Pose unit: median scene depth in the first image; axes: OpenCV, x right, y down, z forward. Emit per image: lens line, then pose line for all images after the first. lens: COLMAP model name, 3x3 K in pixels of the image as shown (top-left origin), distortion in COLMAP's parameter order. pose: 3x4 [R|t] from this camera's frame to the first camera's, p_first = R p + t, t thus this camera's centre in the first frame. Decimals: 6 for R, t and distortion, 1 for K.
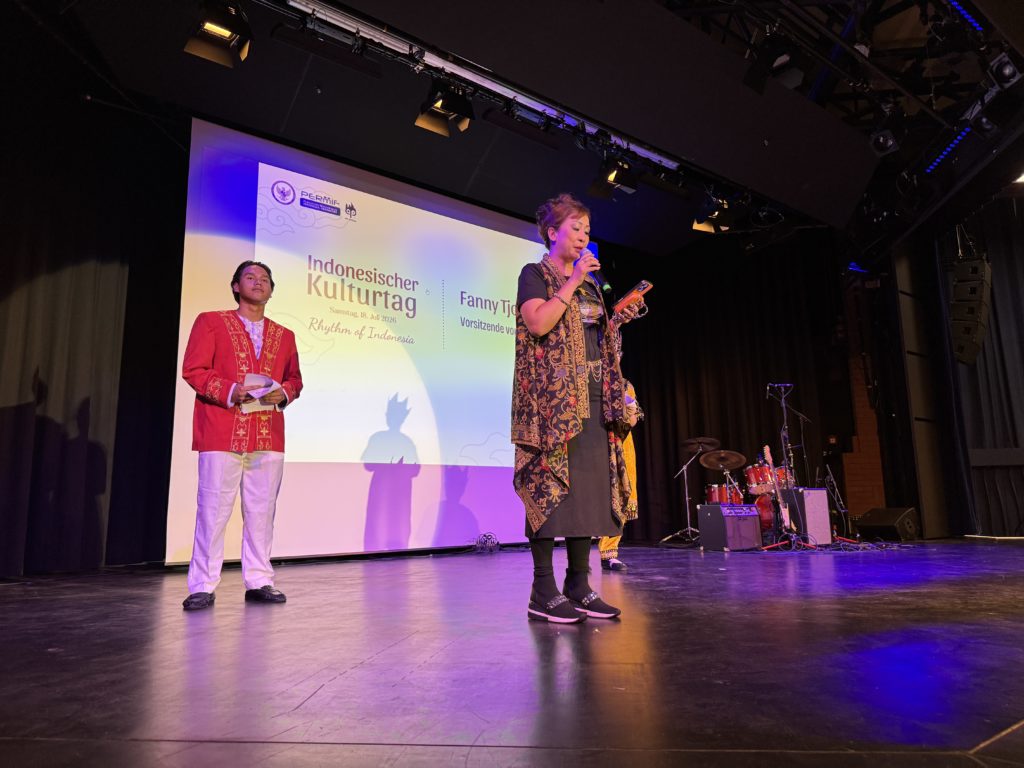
lens RADIAL K [[725.0, 0, 512.0], [0, 725.0, 384.0], [0, 0, 1]] dist [0.130917, -0.191957]
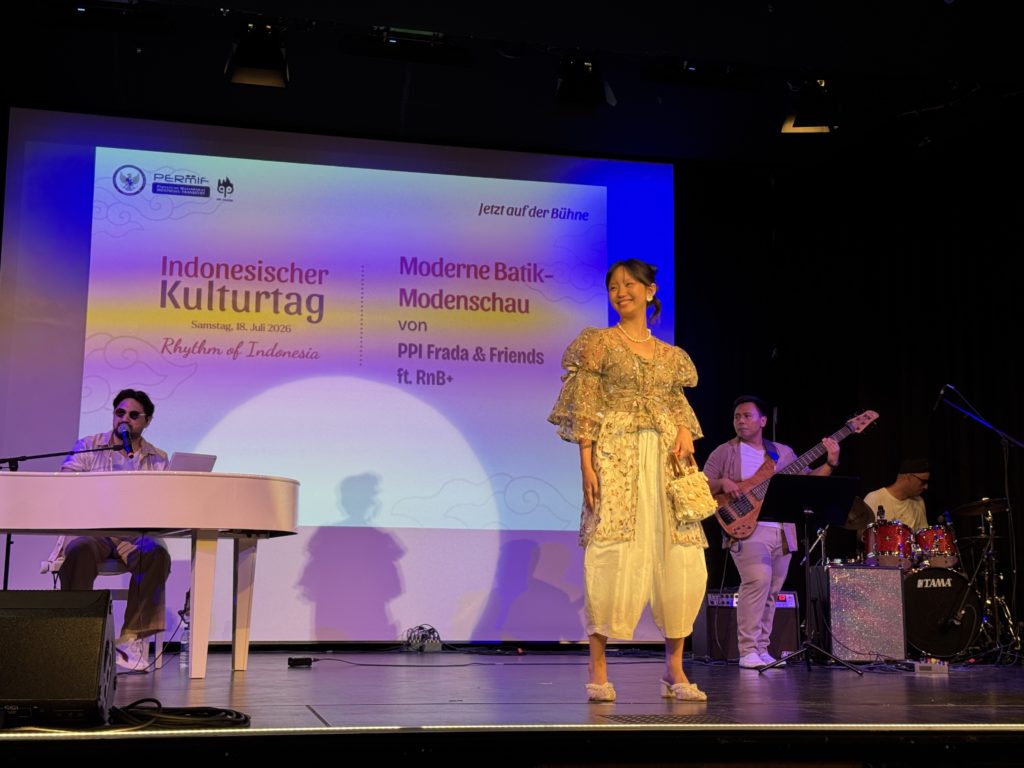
lens RADIAL K [[1420.7, 0, 512.0], [0, 1420.7, 384.0], [0, 0, 1]] dist [0.162651, -0.250825]
pose [[0.895376, -0.039200, -0.443582, 0.686736], [0.051379, 0.998559, 0.015466, -0.043972], [0.442336, -0.036639, 0.896101, -0.188075]]
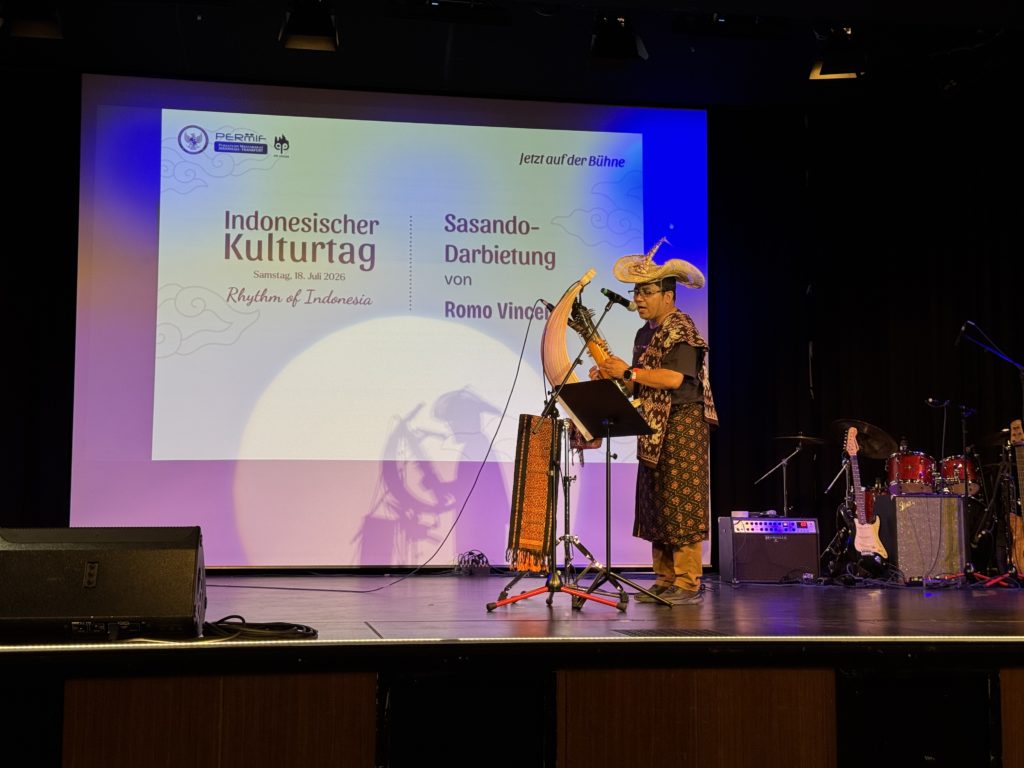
lens RADIAL K [[1429.2, 0, 492.1], [0, 1429.2, 385.5], [0, 0, 1]] dist [0.148925, -0.066247]
pose [[0.869955, -0.024862, -0.492504, 0.748720], [0.066461, 0.995527, 0.067142, -0.065596], [0.488632, -0.091143, 0.867716, -0.271558]]
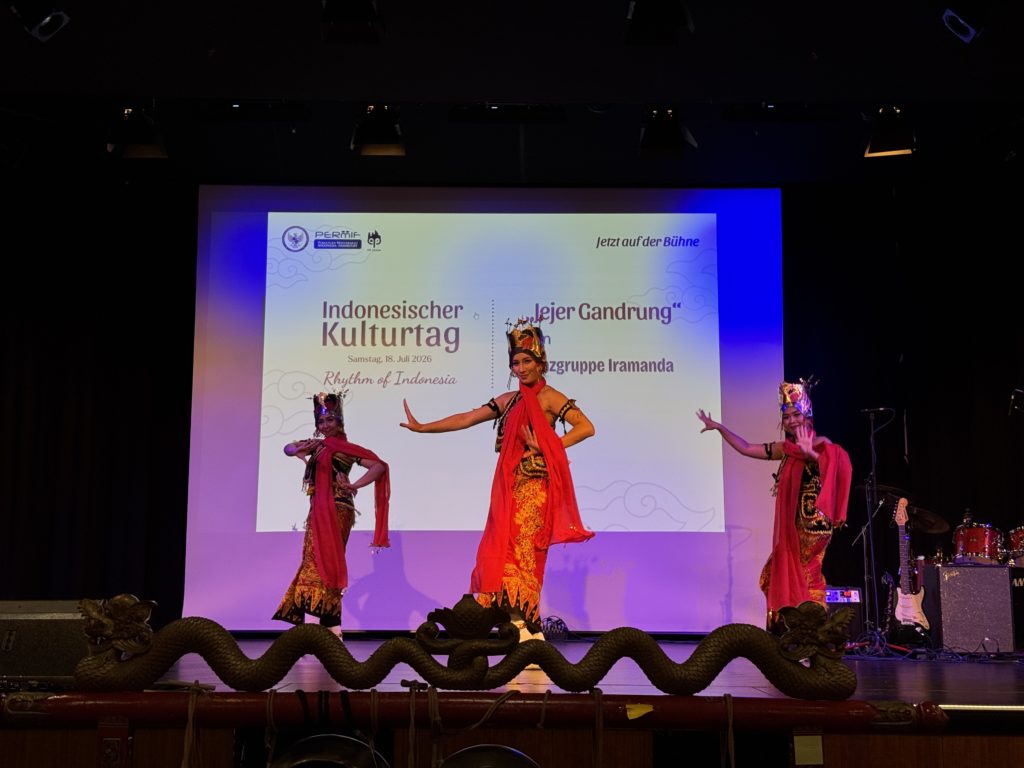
lens RADIAL K [[1429.8, 0, 505.4], [0, 1429.8, 374.9], [0, 0, 1]] dist [0.138033, -0.034918]
pose [[0.770536, -0.068582, -0.633696, 0.972210], [0.091533, 0.995796, 0.003528, -0.068363], [0.630790, -0.060722, 0.773574, -0.226961]]
